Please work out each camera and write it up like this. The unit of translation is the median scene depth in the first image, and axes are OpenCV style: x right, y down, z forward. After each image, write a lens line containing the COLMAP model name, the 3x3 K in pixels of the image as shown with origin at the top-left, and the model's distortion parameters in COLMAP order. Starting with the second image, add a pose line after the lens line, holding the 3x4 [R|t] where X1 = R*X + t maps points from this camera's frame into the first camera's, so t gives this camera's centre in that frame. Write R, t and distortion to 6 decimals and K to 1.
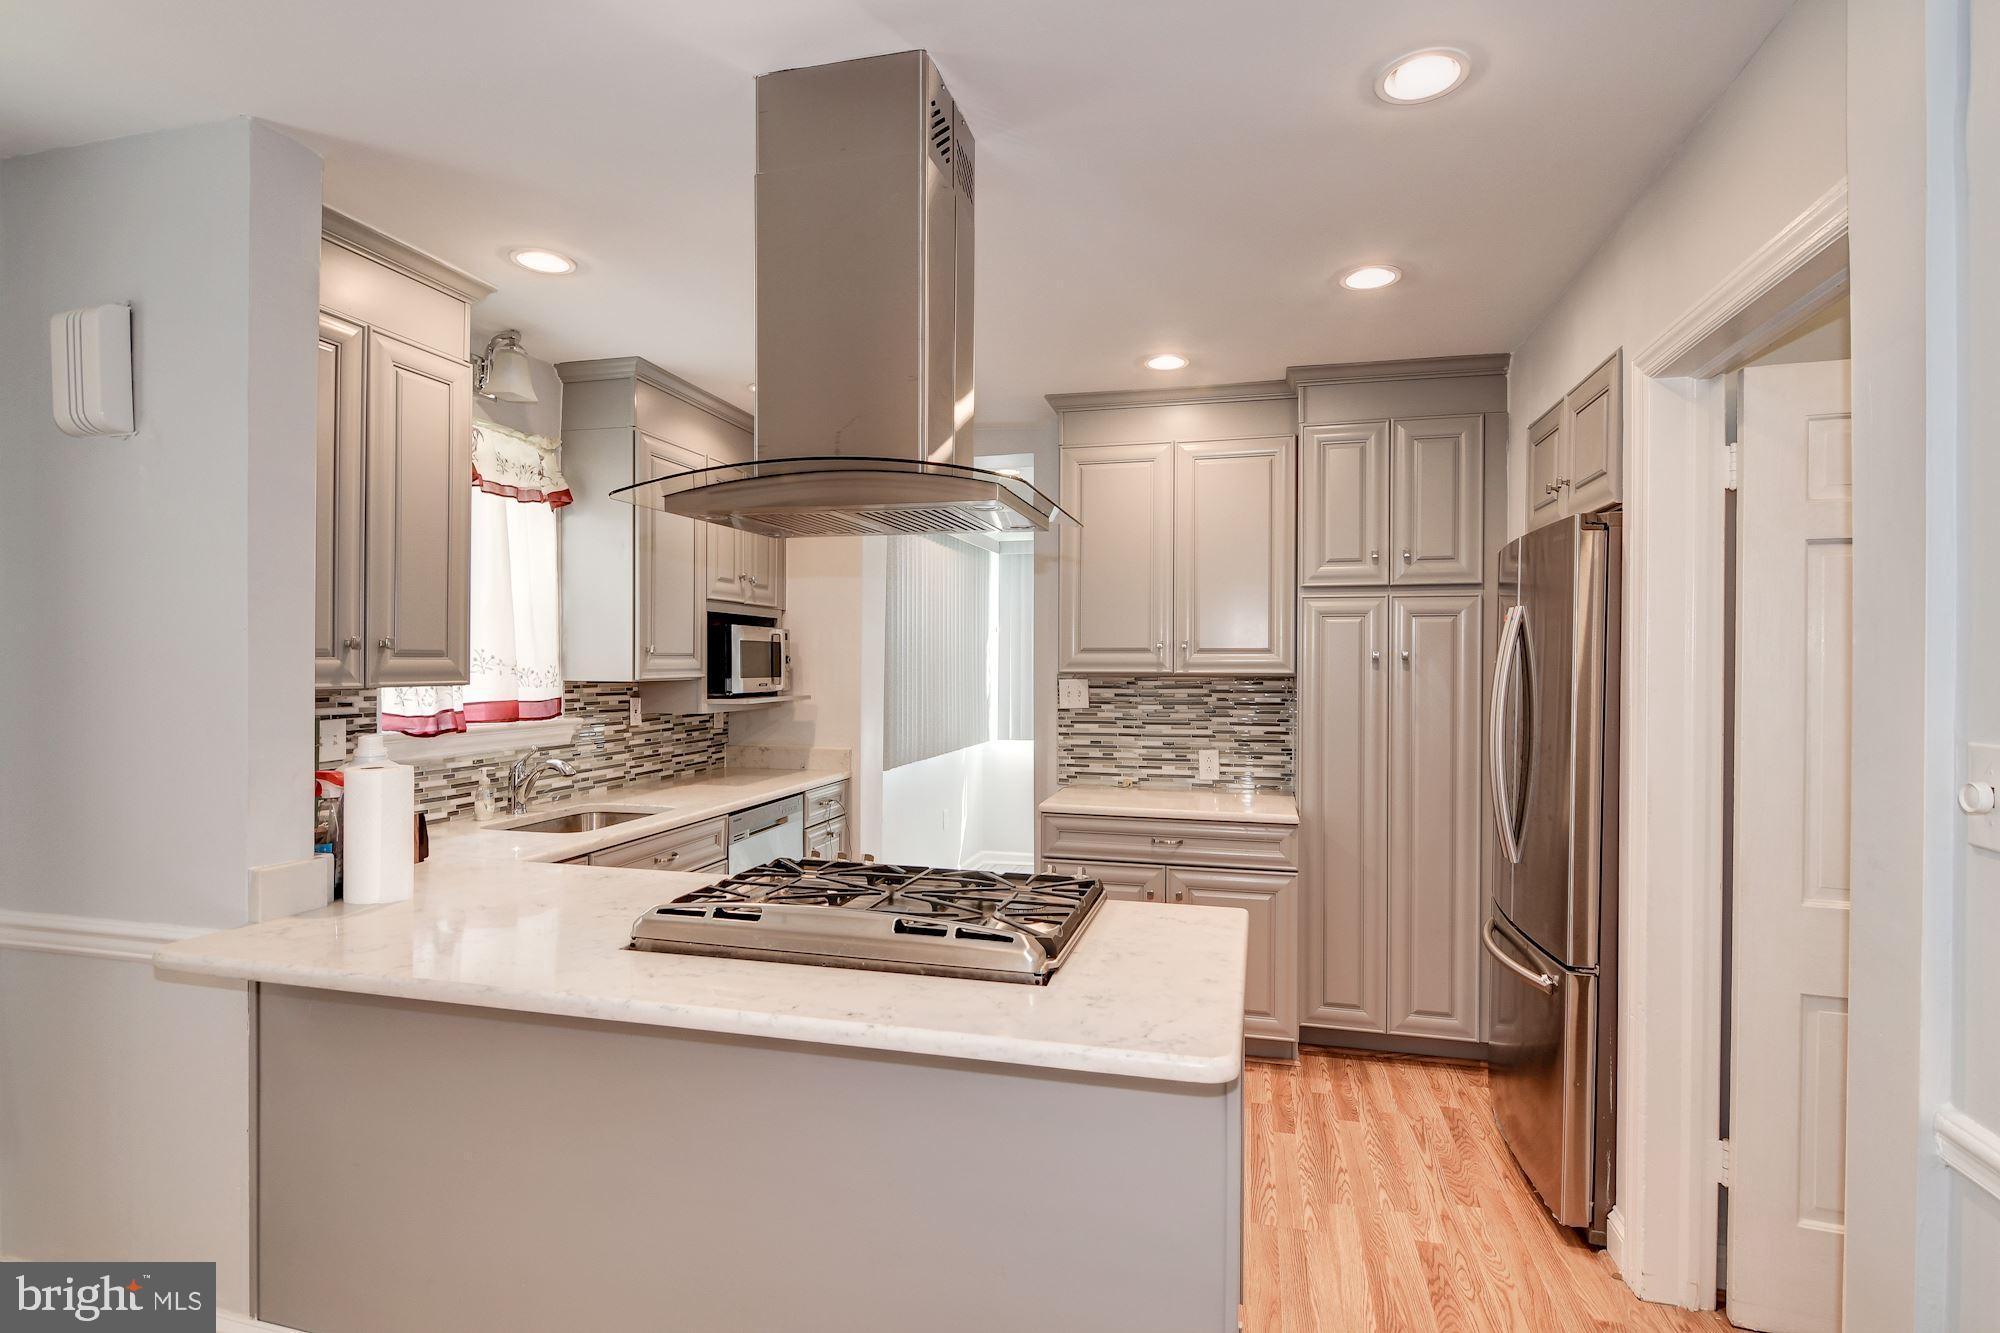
lens RADIAL K [[983.4, 0, 1056.6], [0, 983.4, 658.7], [0, 0, 1]] dist [0.010164, -0.010293]
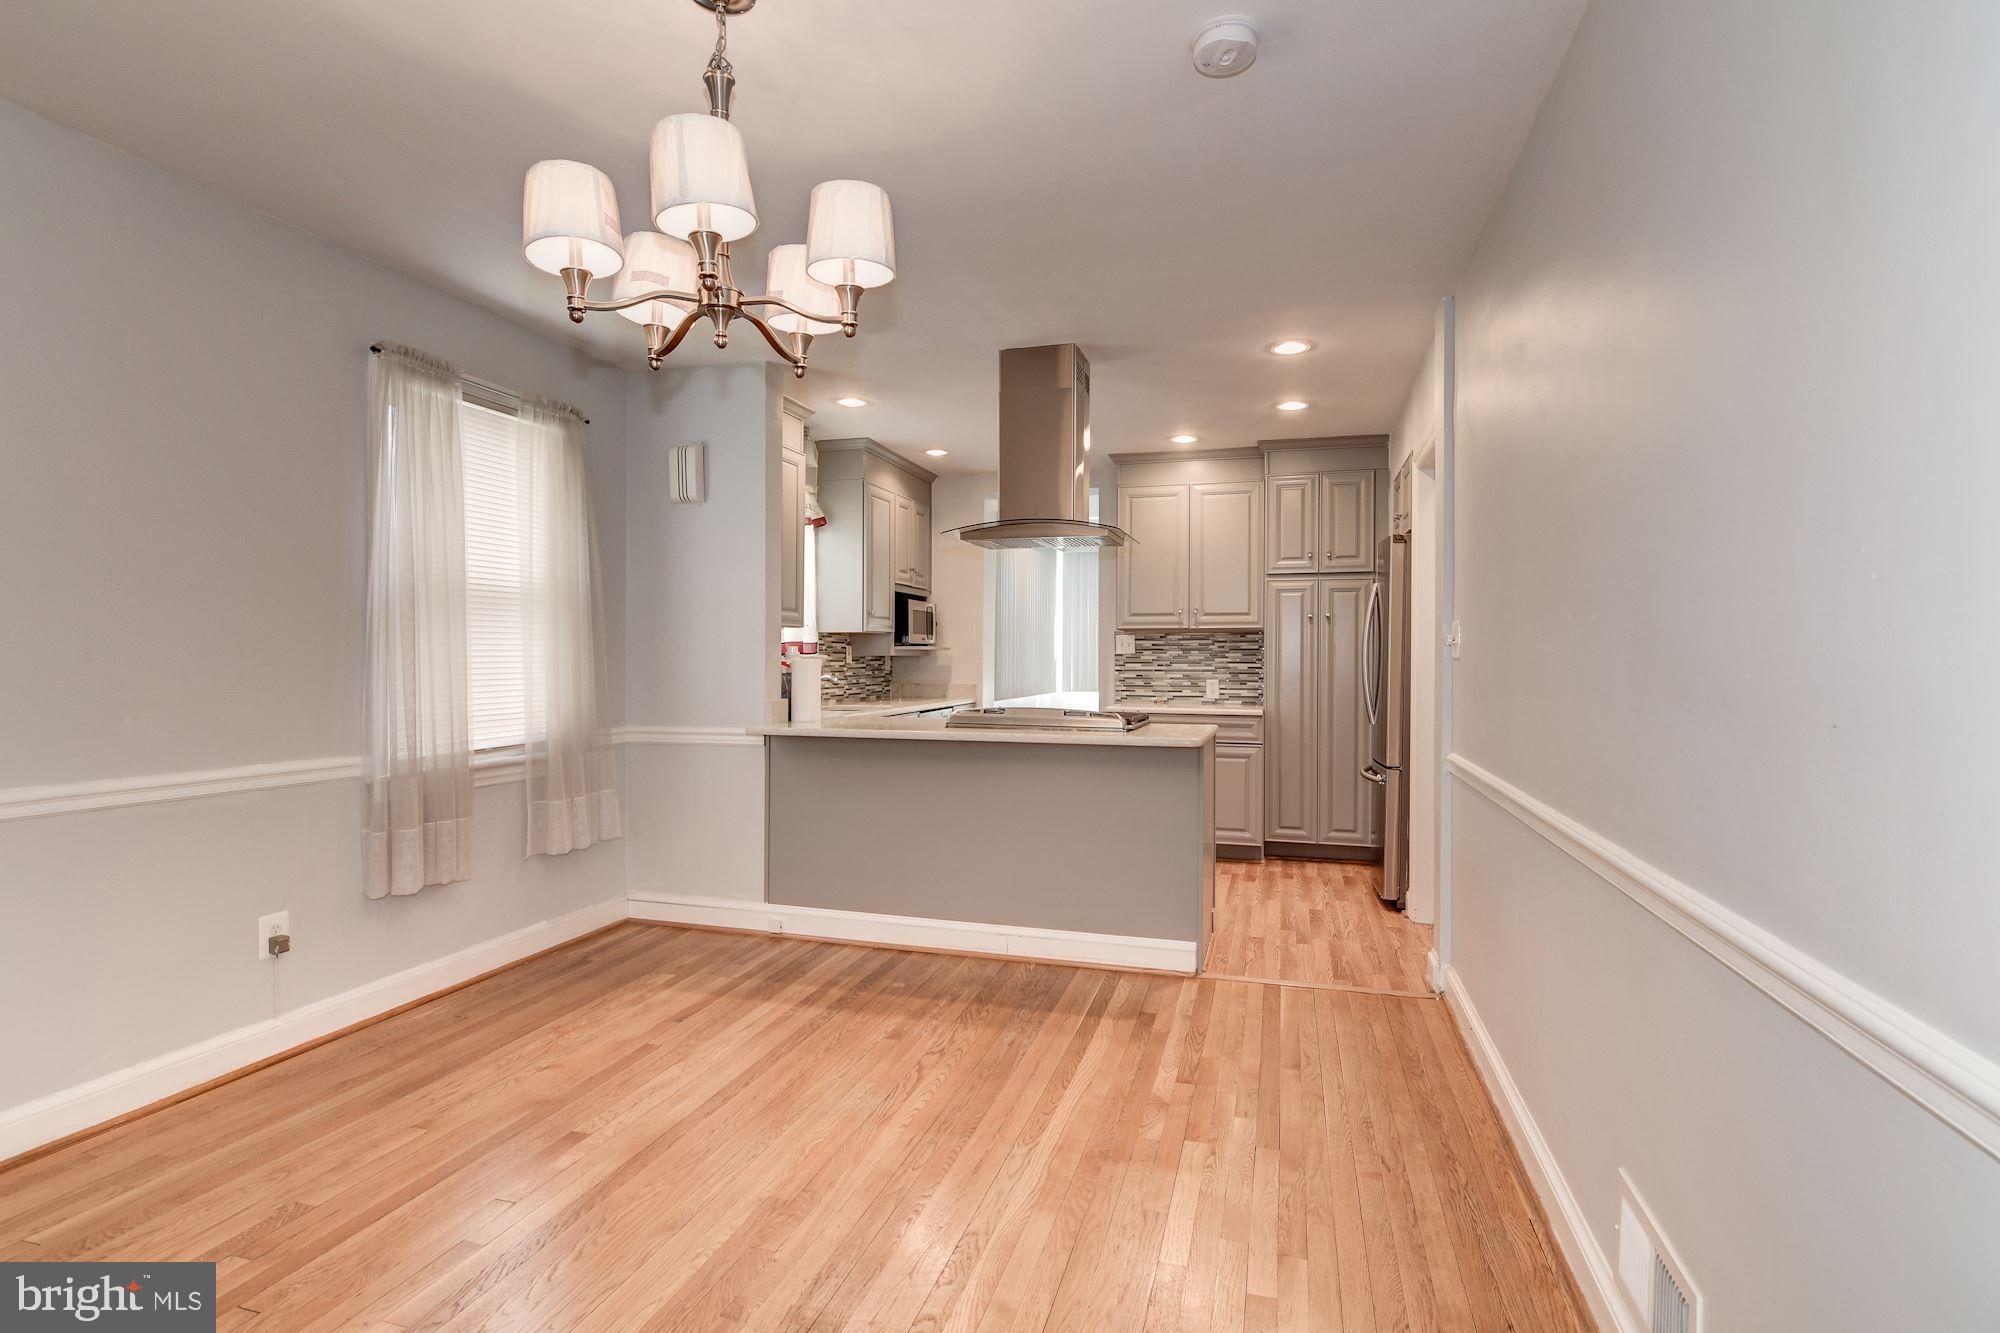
lens RADIAL K [[983.4, 0, 1056.6], [0, 983.4, 658.7], [0, 0, 1]] dist [0.010164, -0.010293]
pose [[0.999464, 0.000185, -0.032722, -0.042685], [0.000046, 0.999975, 0.007065, 0.050724], [0.032723, -0.007063, 0.999440, -0.586560]]
